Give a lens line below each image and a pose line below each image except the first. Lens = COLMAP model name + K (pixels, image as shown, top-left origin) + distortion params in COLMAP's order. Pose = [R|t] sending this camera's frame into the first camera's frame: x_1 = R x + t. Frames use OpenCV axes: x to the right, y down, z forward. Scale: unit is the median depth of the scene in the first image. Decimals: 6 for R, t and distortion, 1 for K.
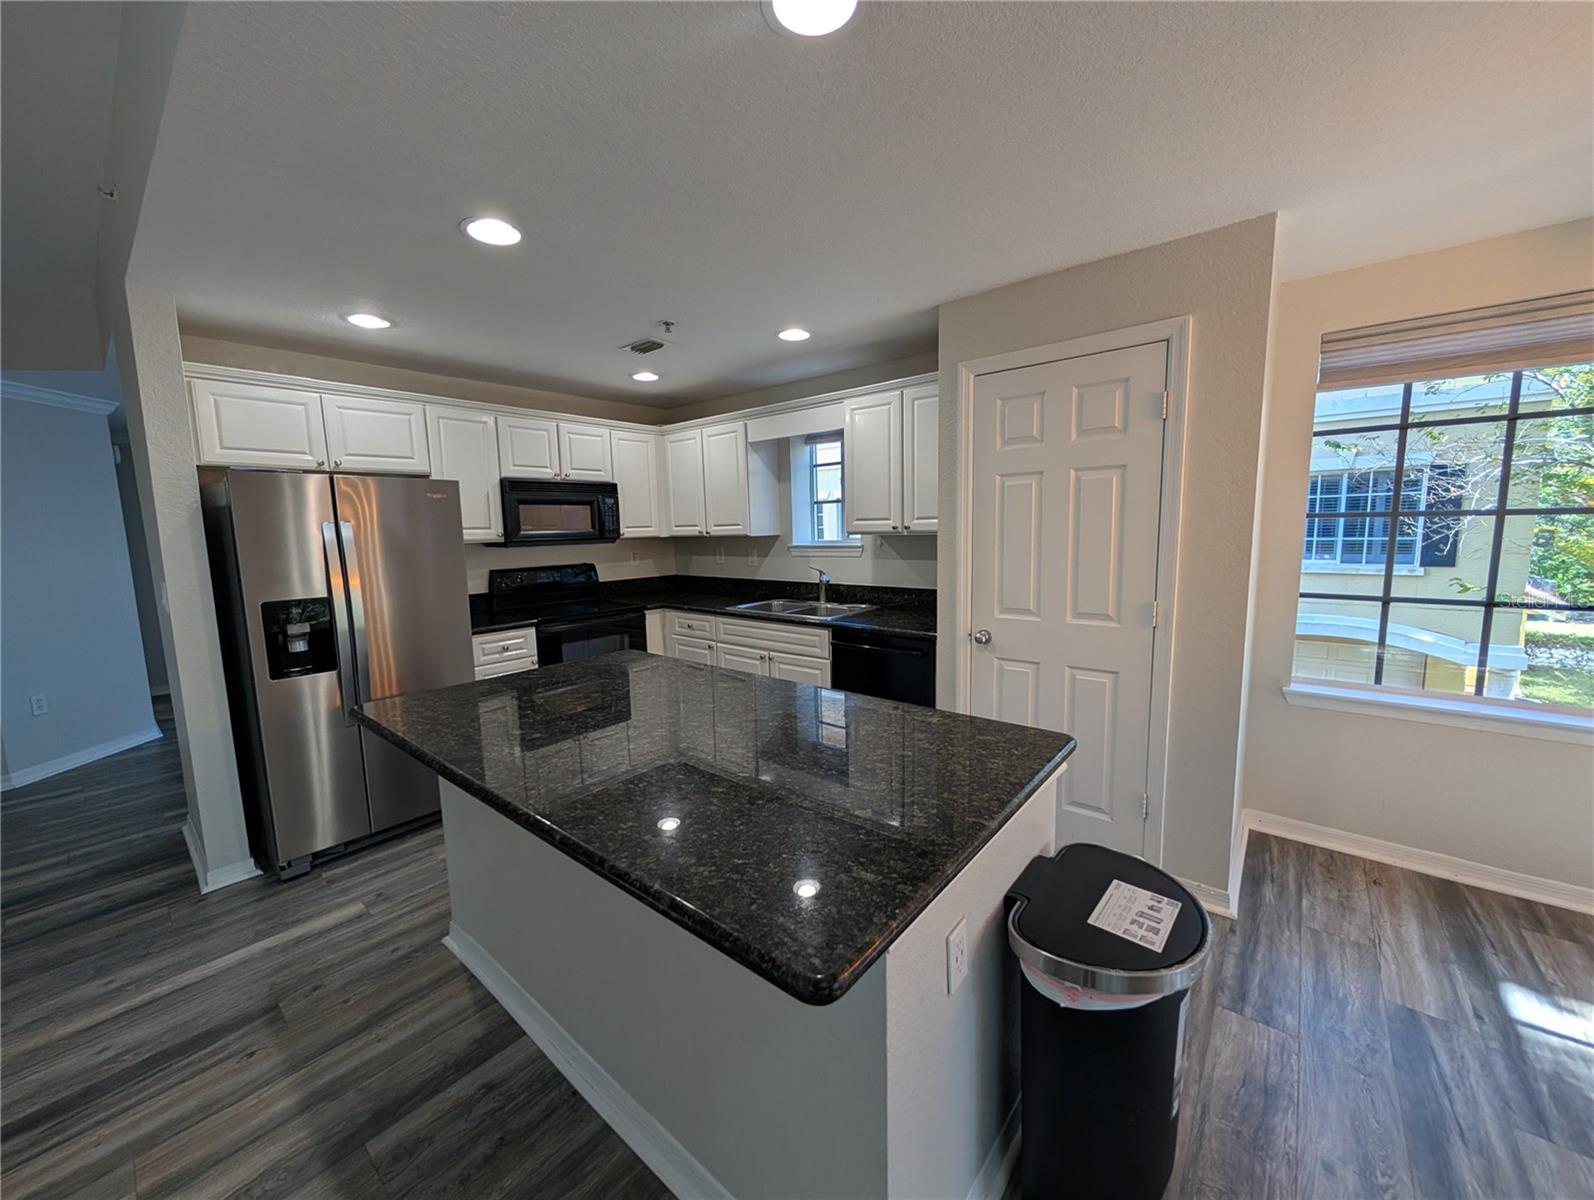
lens RADIAL K [[603.0, 0, 798.0], [0, 603.0, 600.1], [0, 0, 1]] dist [0.000180, 0.000279]
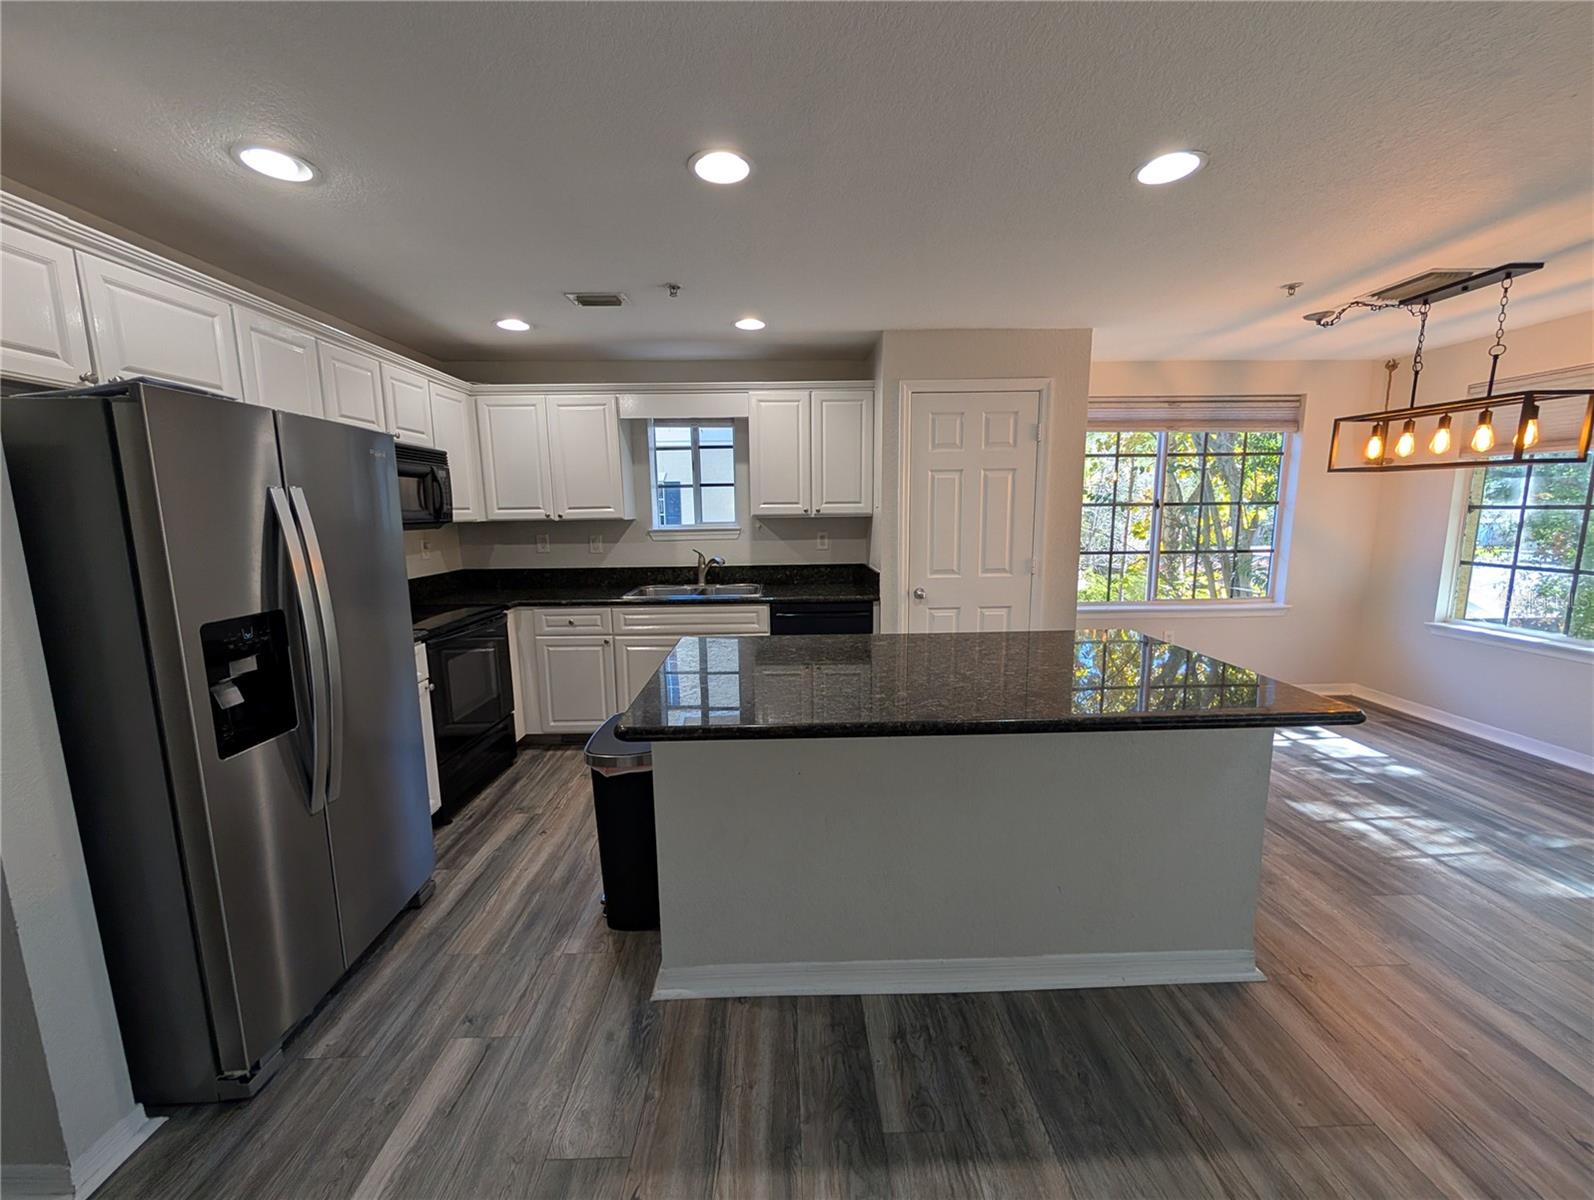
lens RADIAL K [[603.0, 0, 801.0], [0, 603.0, 598.0], [0, 0, 1]] dist [0.000180, 0.000279]
pose [[0.750381, -0.083106, 0.655761, -0.613550], [0.077749, 0.996275, 0.037293, 0.001353], [-0.656417, 0.023000, 0.754047, 0.150621]]
